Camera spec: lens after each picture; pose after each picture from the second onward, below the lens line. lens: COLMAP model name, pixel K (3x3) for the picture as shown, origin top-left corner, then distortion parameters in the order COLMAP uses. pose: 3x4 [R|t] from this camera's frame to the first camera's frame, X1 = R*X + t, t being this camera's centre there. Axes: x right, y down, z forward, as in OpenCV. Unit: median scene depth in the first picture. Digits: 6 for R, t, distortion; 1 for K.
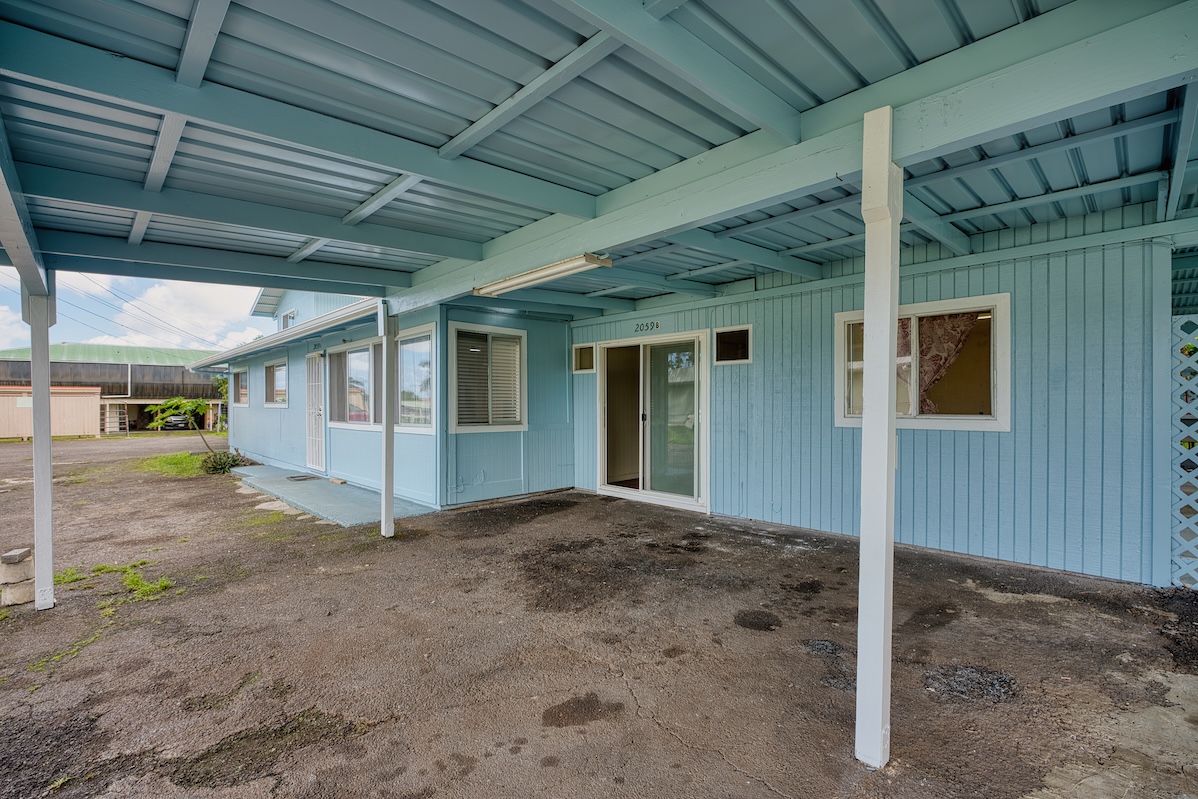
lens RADIAL K [[550.1, 0, 550.5], [0, 550.1, 403.8], [0, 0, 1]] dist [-0.015737, 0.001773]
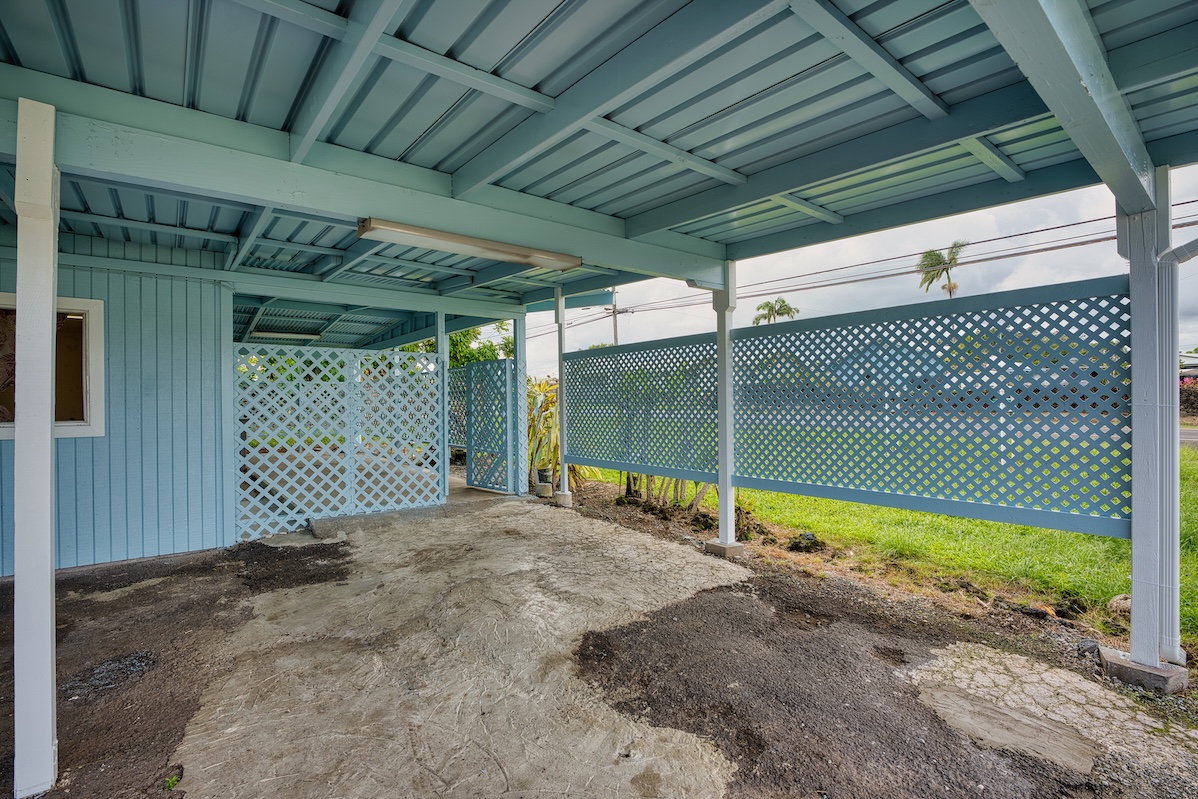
lens RADIAL K [[550.1, 0, 597.0], [0, 550.1, 401.8], [0, 0, 1]] dist [-0.015737, 0.001773]
pose [[0.095354, 0.002932, 0.995439, -0.137669], [0.010428, 0.999938, -0.003944, -0.000538], [-0.995389, 0.010757, 0.095317, -0.033544]]
